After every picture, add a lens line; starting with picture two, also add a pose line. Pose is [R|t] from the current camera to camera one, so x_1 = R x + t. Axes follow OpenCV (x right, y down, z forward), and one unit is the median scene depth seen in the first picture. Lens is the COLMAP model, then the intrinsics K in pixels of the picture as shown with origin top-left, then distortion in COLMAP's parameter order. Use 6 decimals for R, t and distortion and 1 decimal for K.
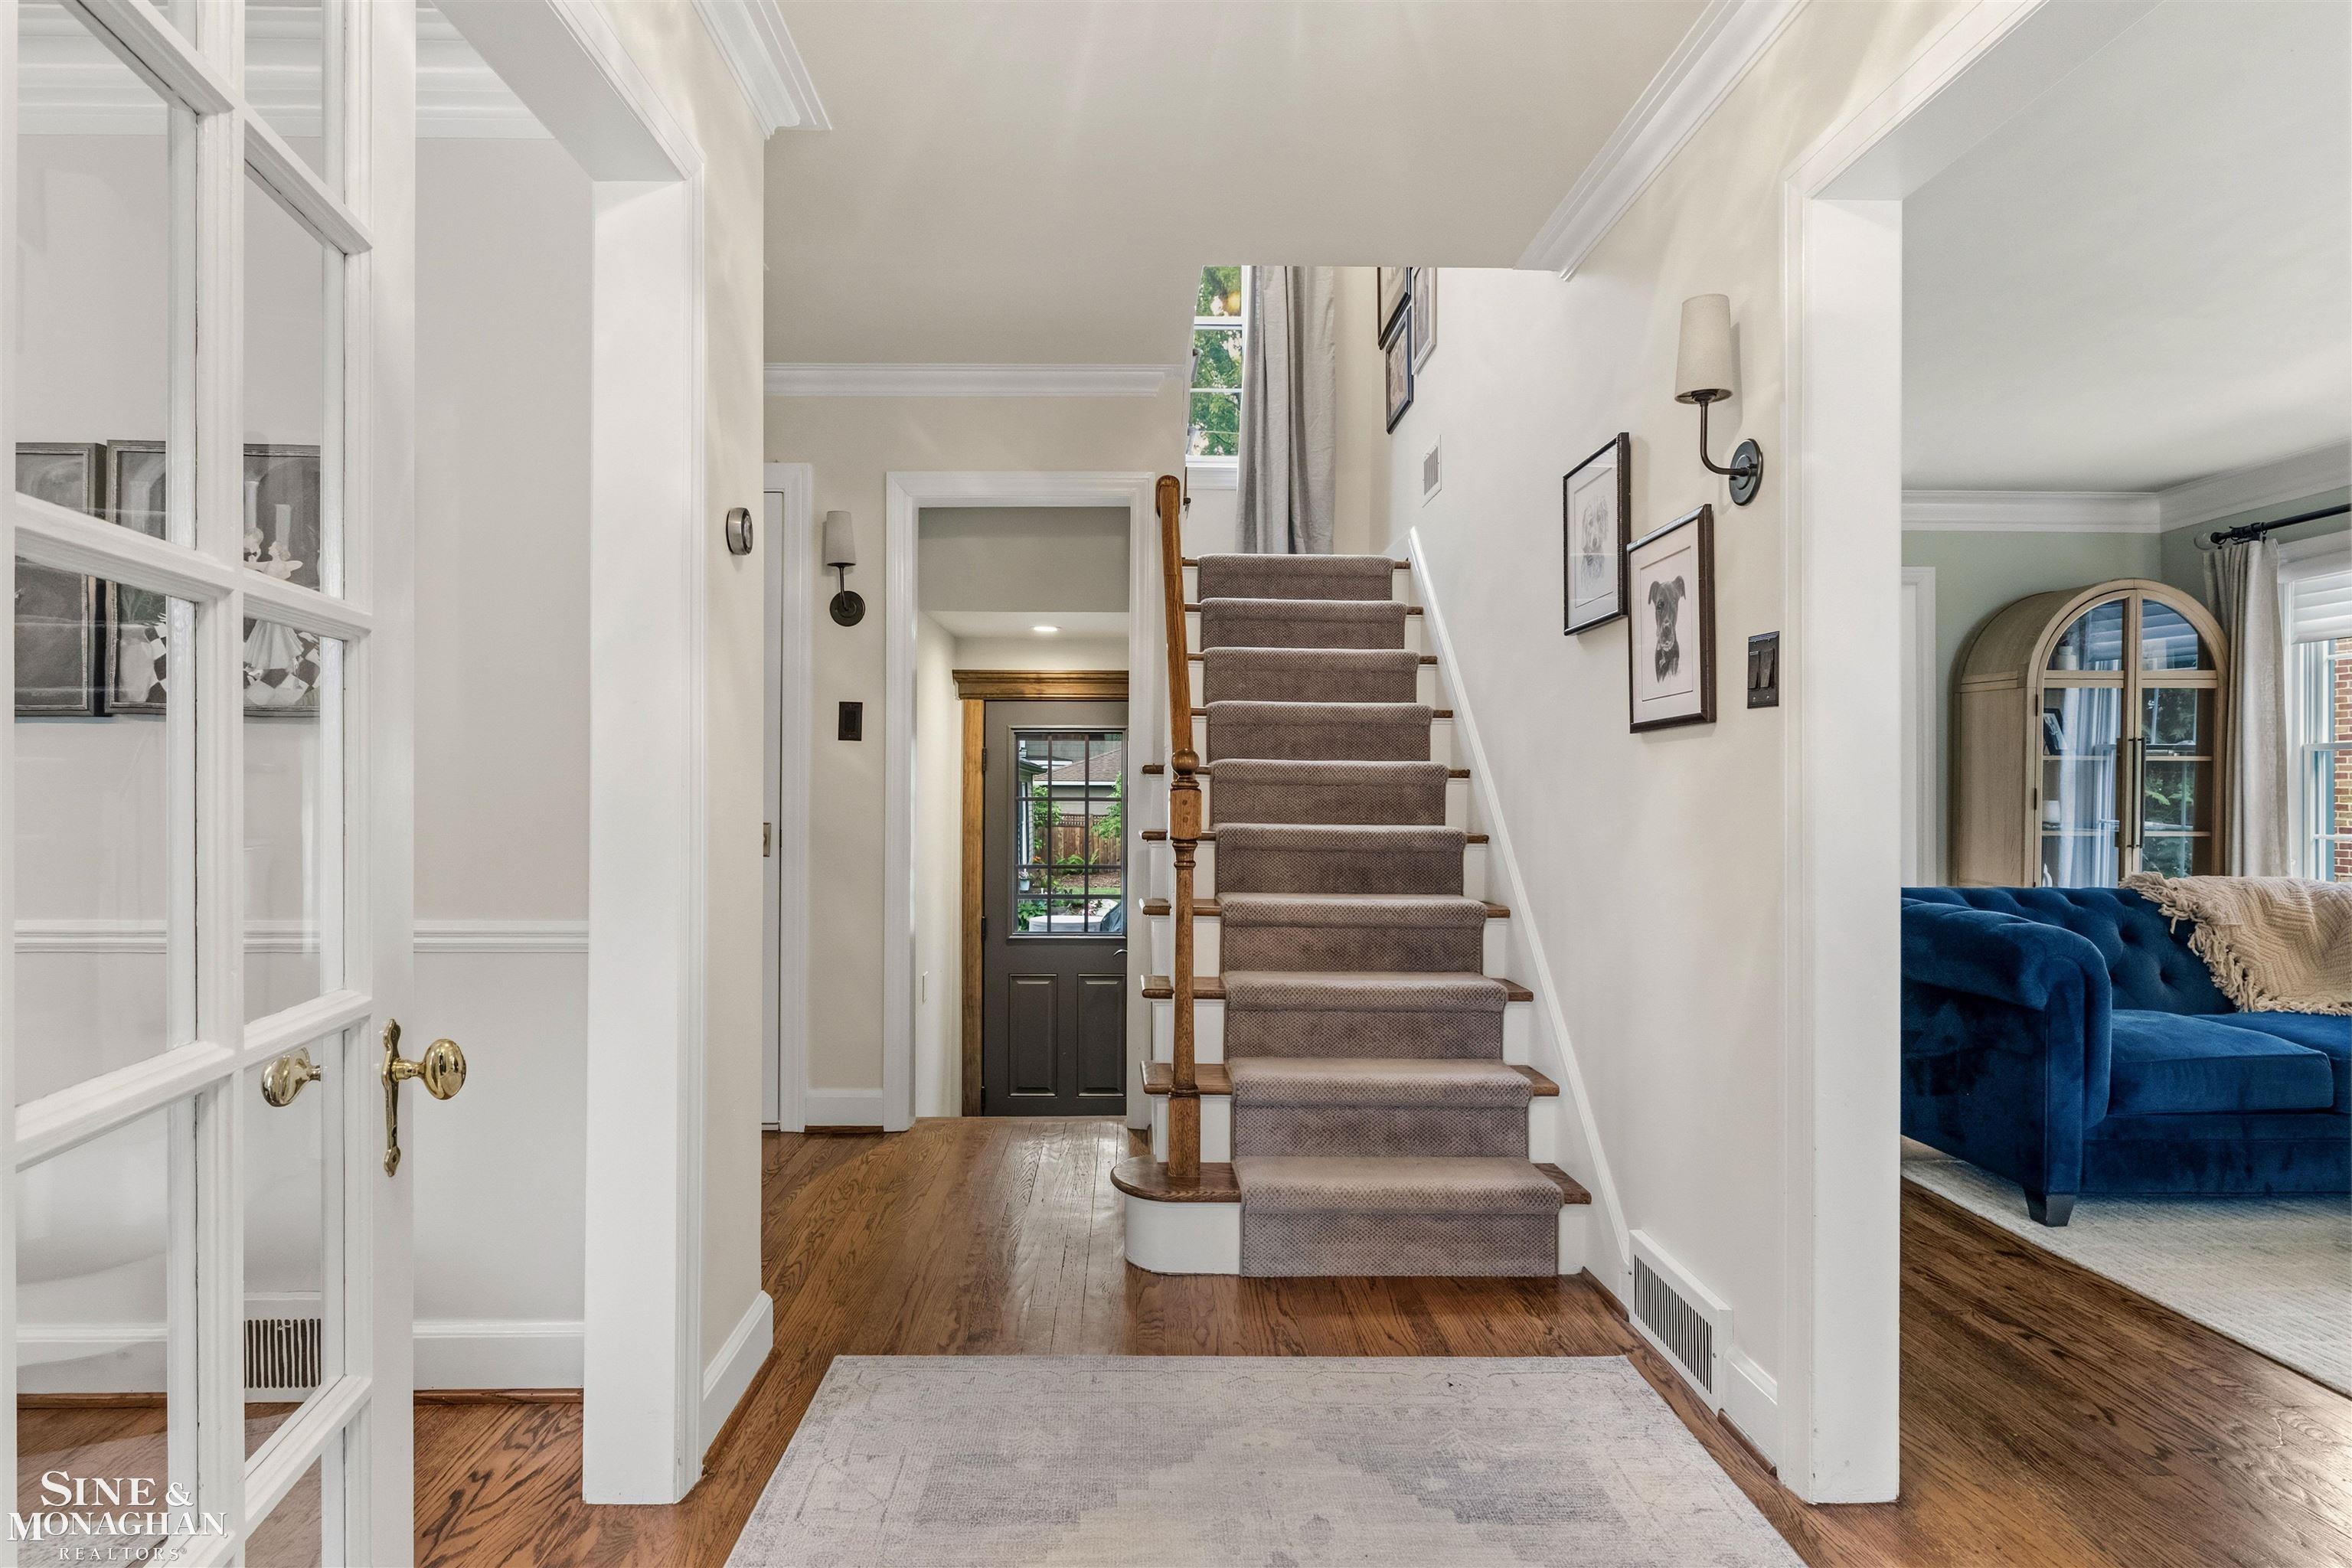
lens RADIAL K [[1258.8, 0, 1176.0], [0, 1258.8, 784.0], [0, 0, 1]] dist [-0.000974, -0.000110]
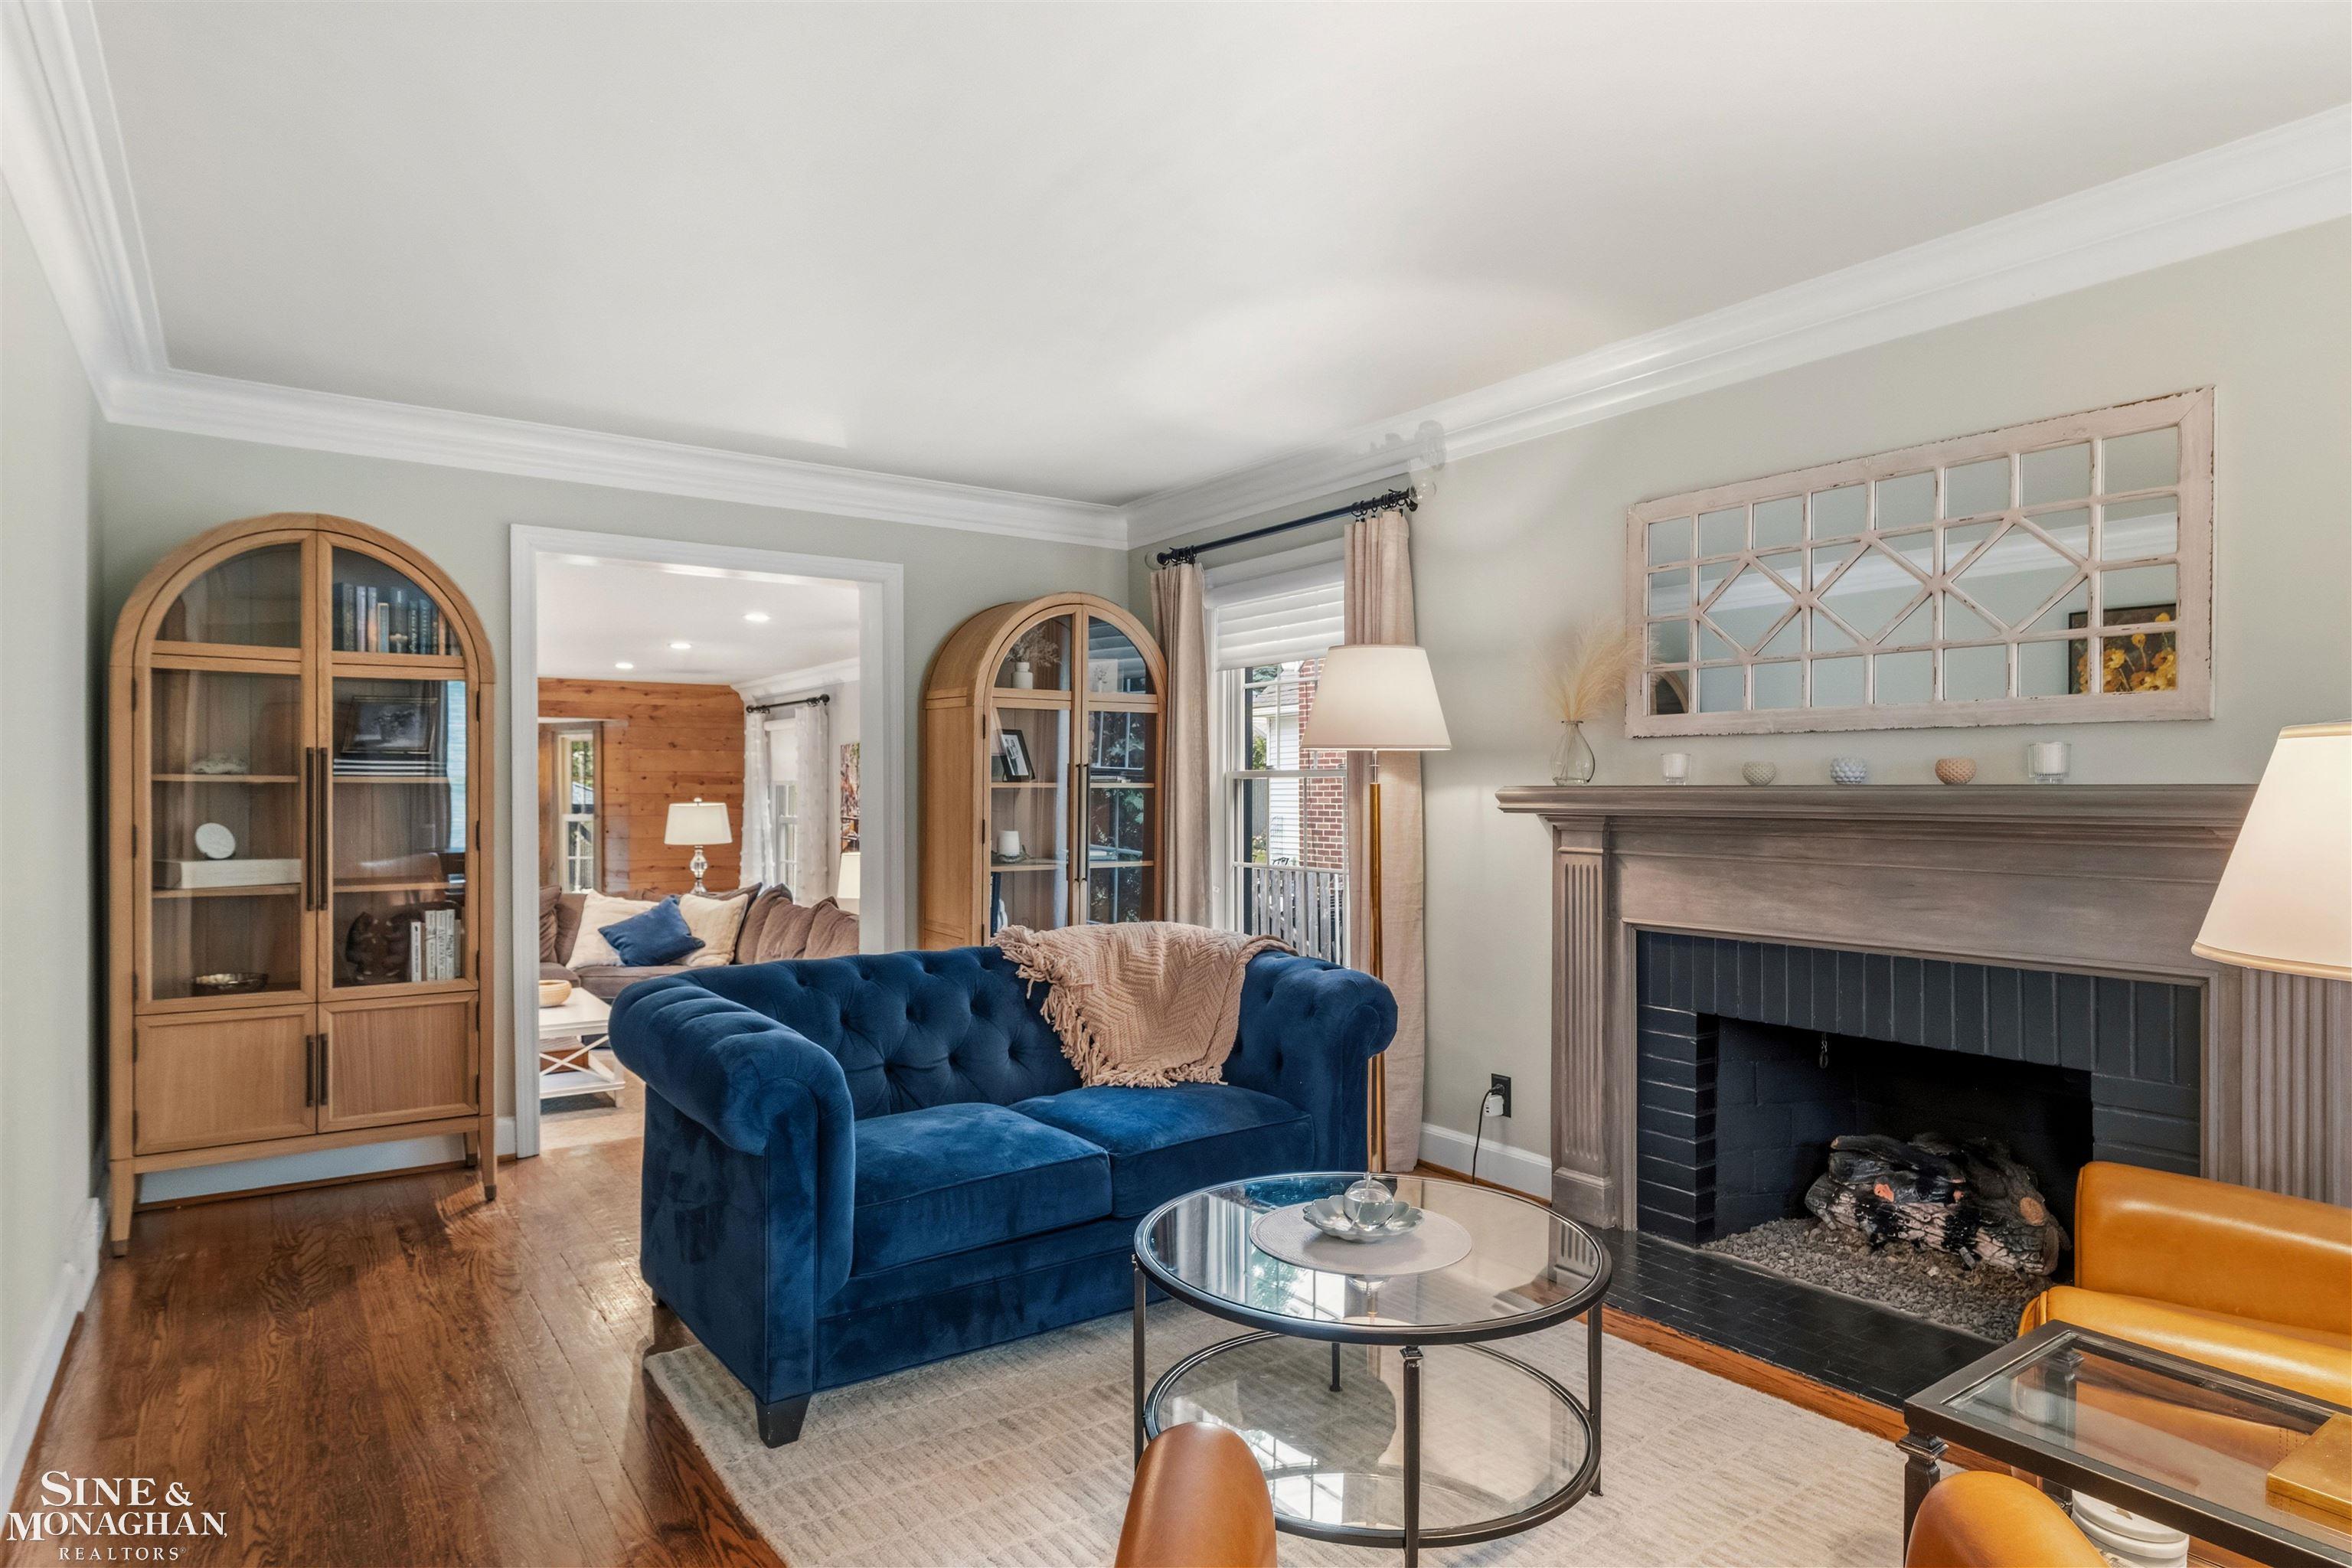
lens RADIAL K [[1307.8, 0, 1183.2], [0, 1307.8, 796.3], [0, 0, 1]] dist [-0.001209, 0.001493]
pose [[0.839372, -0.006901, 0.543514, 0.393701], [0.001930, 0.999951, 0.009717, -0.028662], [-0.543554, -0.007107, 0.839344, 0.188792]]
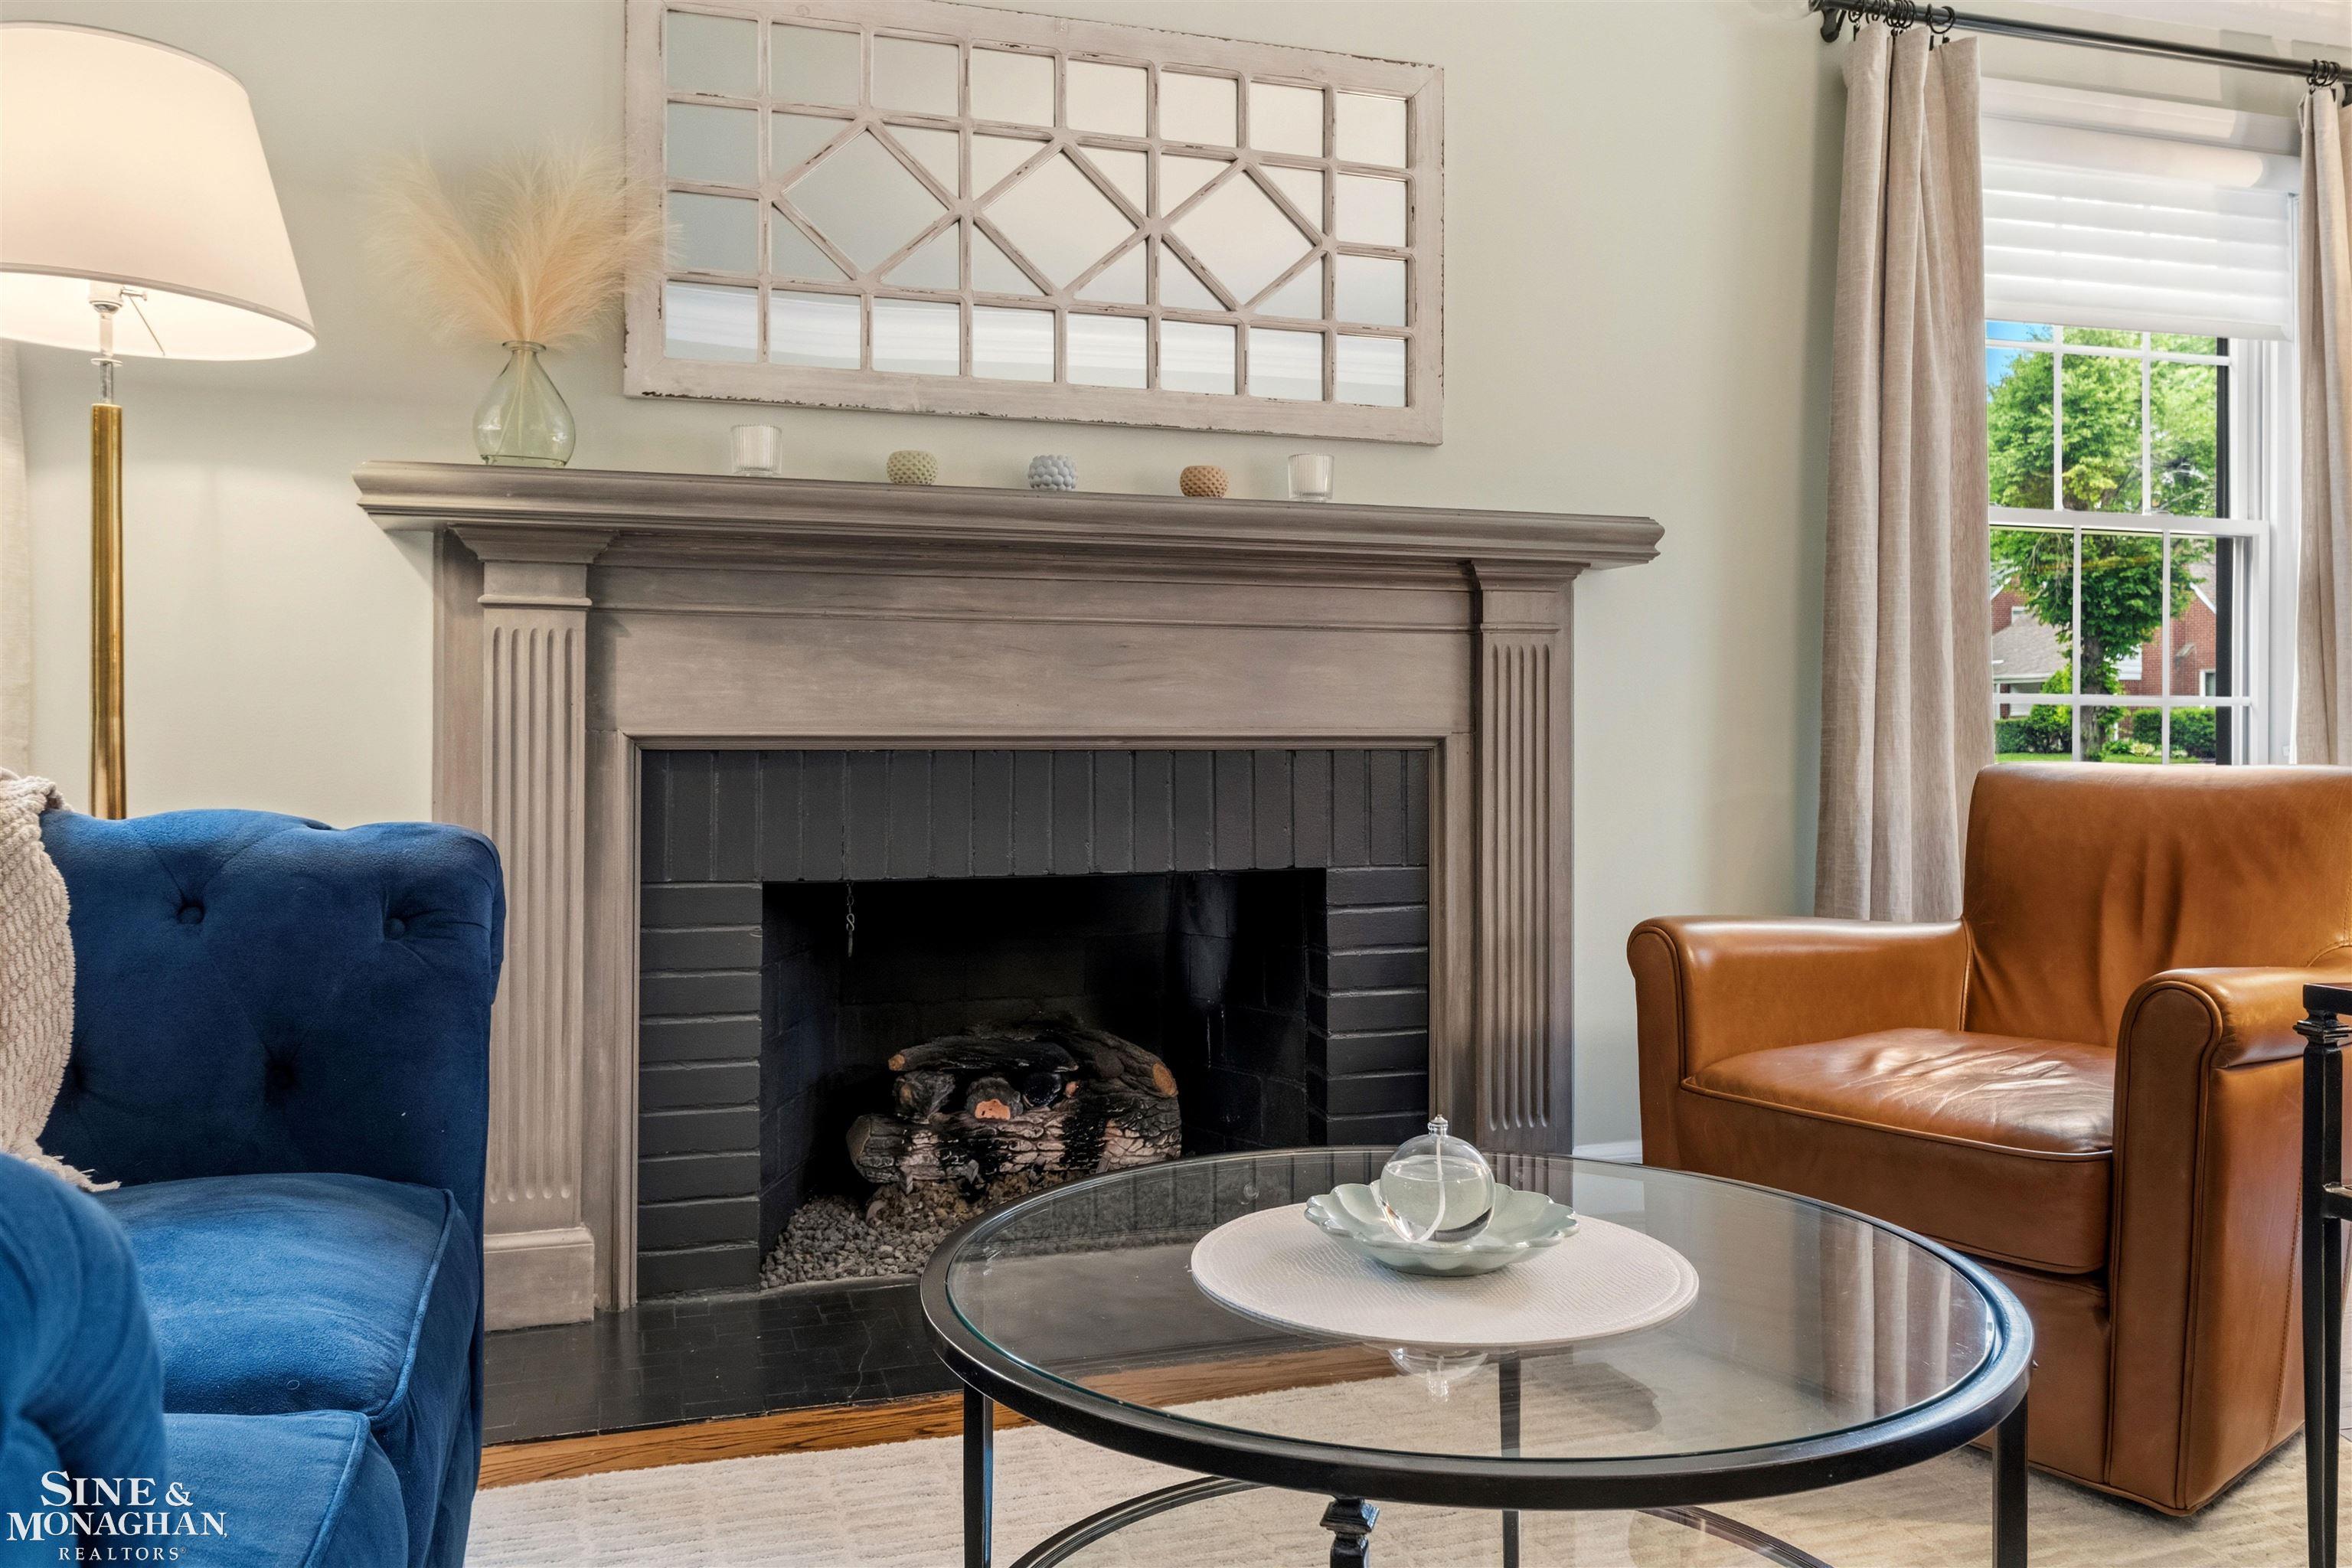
lens RADIAL K [[1780.1, 0, 1177.3], [0, 1780.1, 757.7], [0, 0, 1]] dist [0.011479, -0.000018]
pose [[-0.250797, -0.011881, 0.967967, 0.448273], [-0.006796, 0.999922, 0.010512, 0.069639], [-0.968016, -0.003942, -0.250859, 0.761122]]
